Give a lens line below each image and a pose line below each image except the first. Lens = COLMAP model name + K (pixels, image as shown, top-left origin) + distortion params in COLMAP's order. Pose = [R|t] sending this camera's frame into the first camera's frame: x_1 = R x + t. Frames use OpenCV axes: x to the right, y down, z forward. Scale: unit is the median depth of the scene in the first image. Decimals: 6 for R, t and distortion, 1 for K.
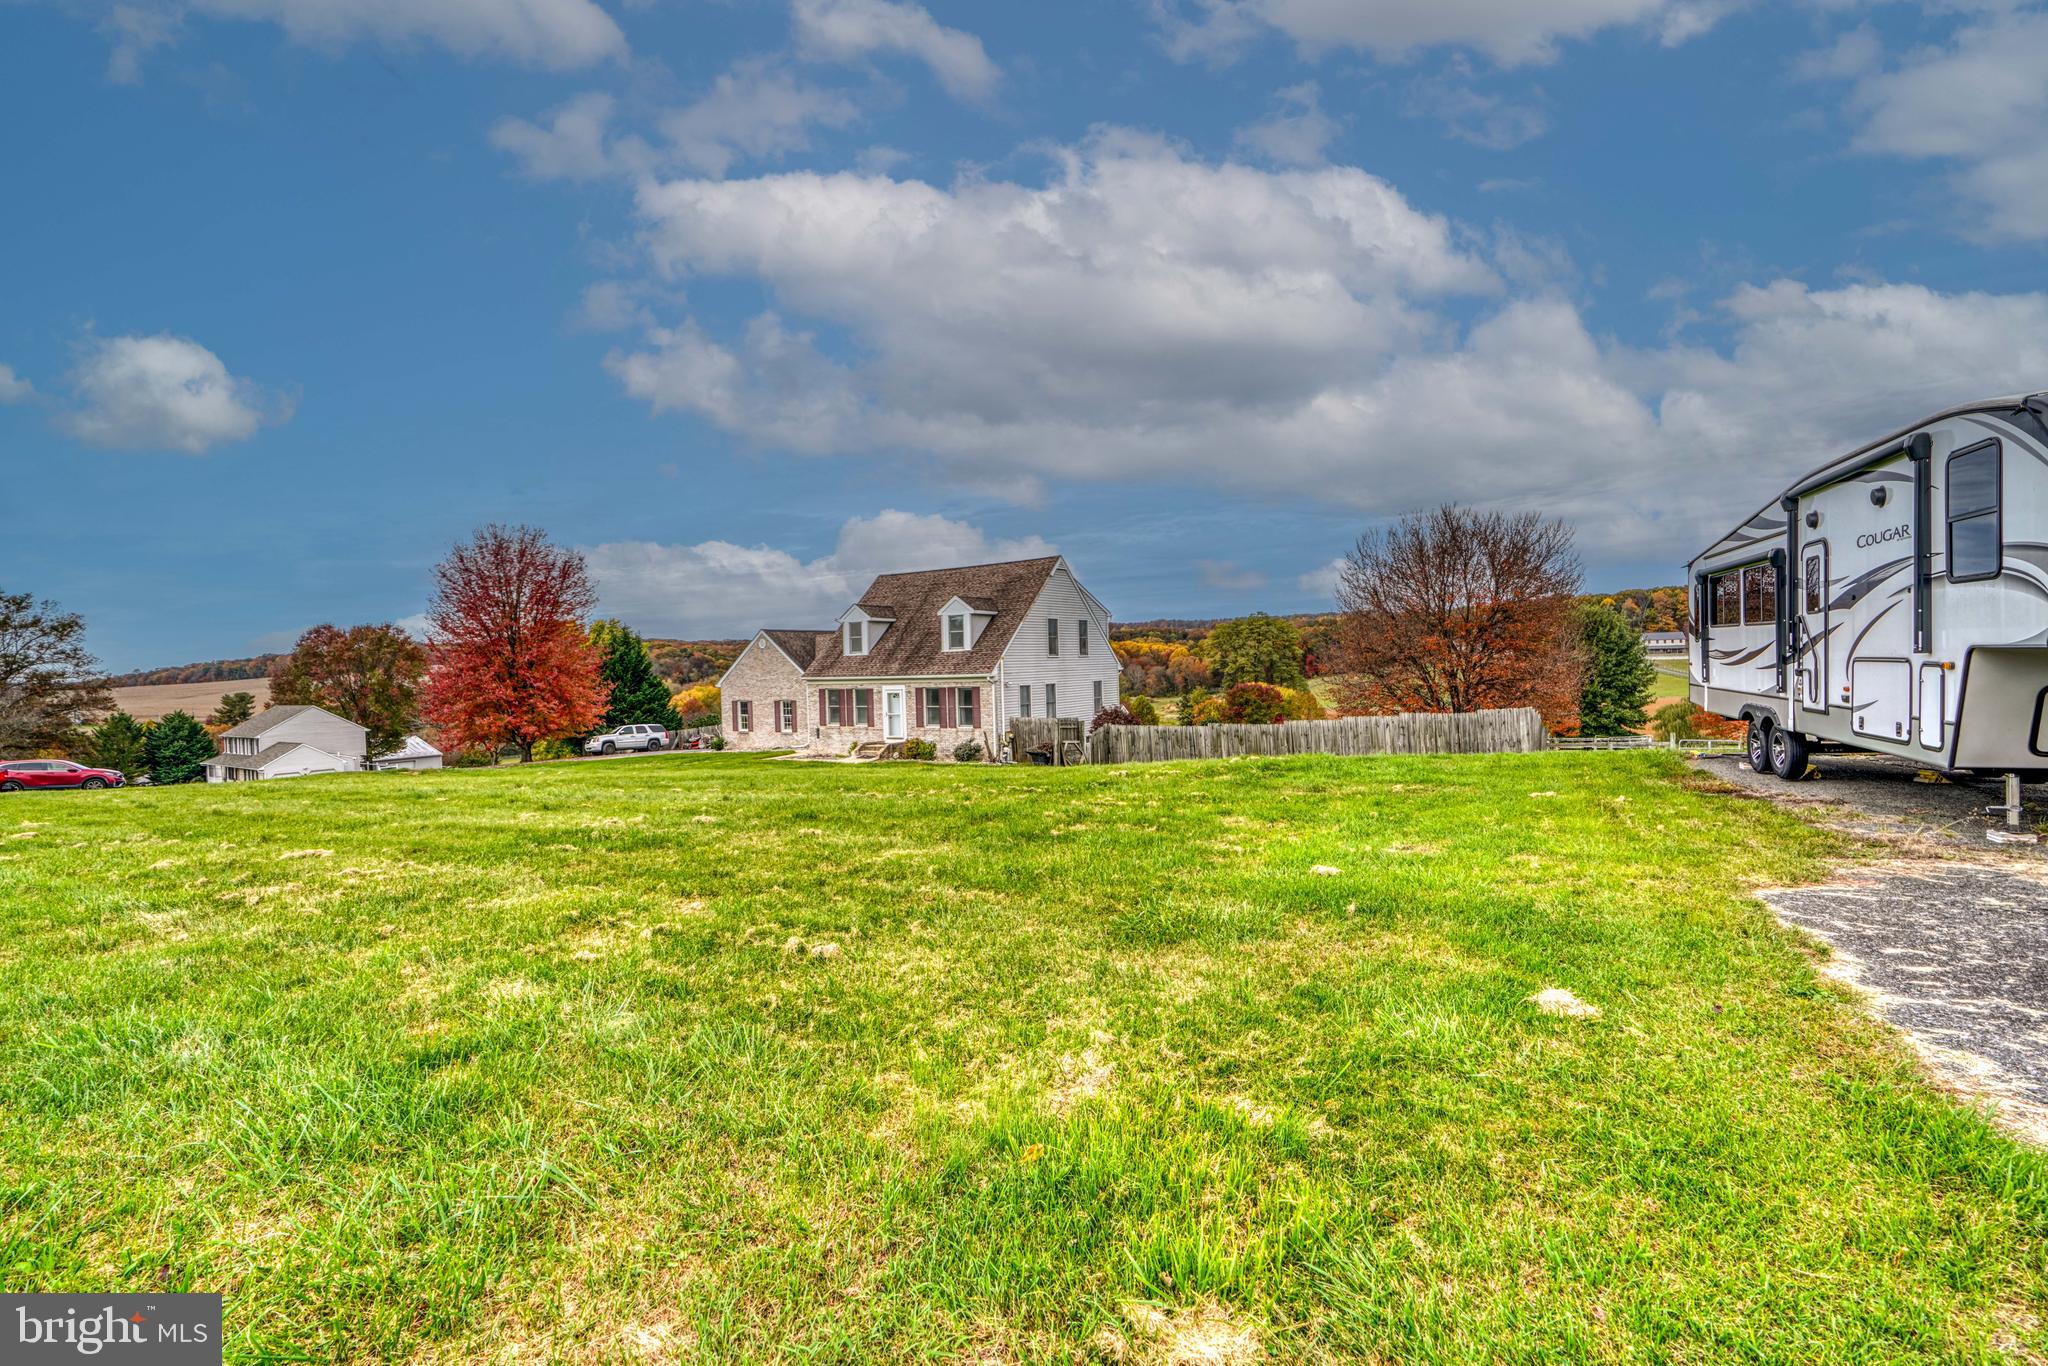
lens RADIAL K [[932.9, 0, 1029.2], [0, 932.9, 708.0], [0, 0, 1]] dist [-0.013018, 0.002774]
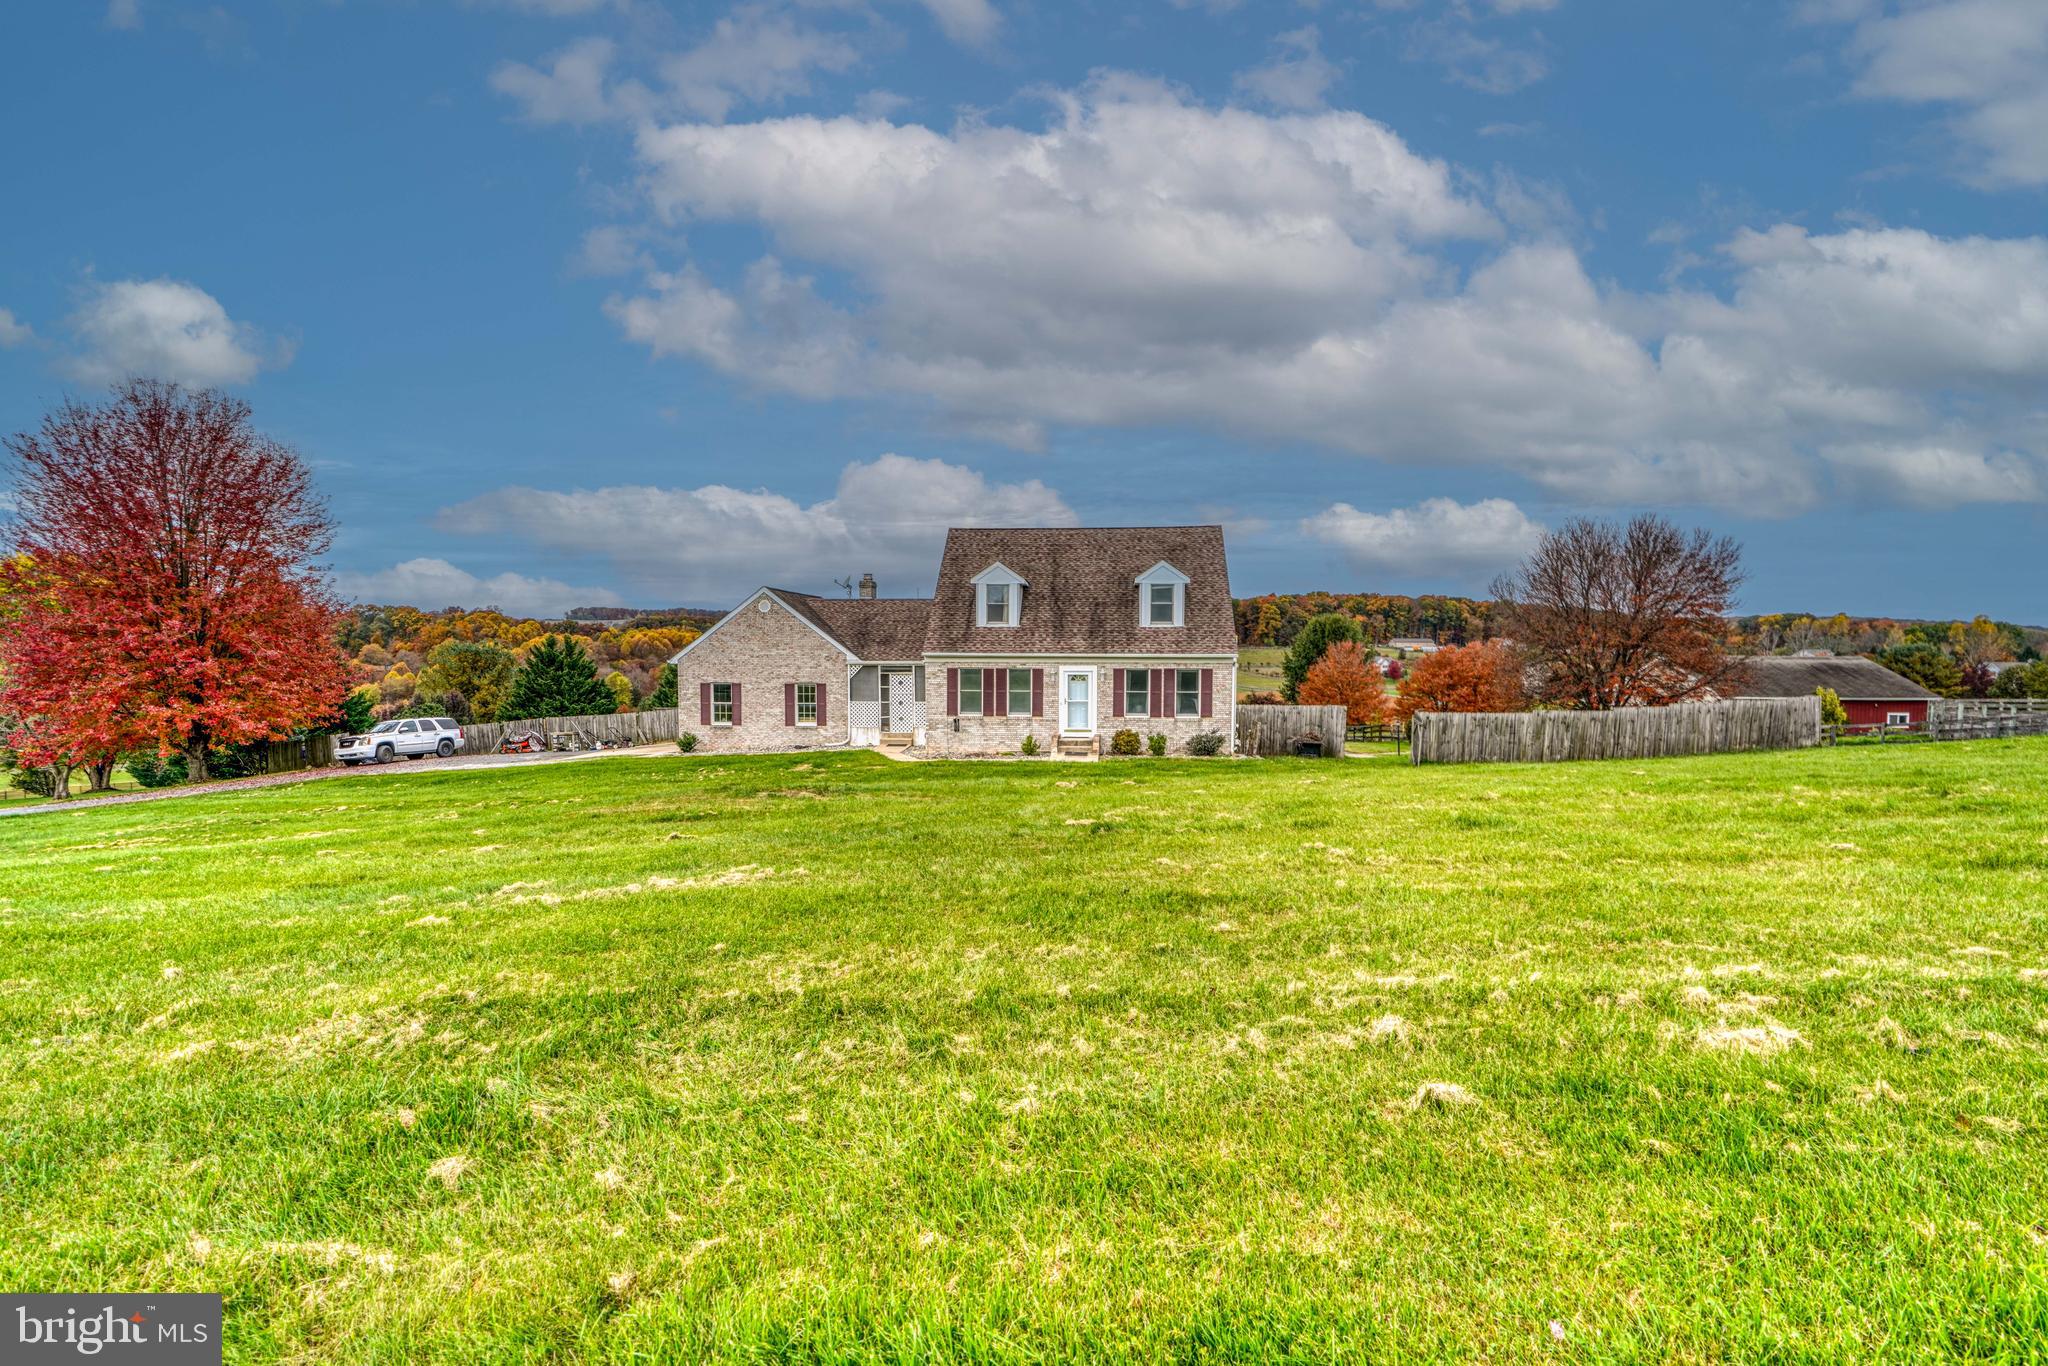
lens RADIAL K [[932.9, 0, 1043.2], [0, 932.9, 686.1], [0, 0, 1]] dist [-0.013018, 0.002774]
pose [[0.878284, 0.012214, 0.477984, -0.536652], [-0.003733, 0.999818, -0.018689, 0.008586], [-0.478125, 0.014630, 0.878170, 0.296148]]
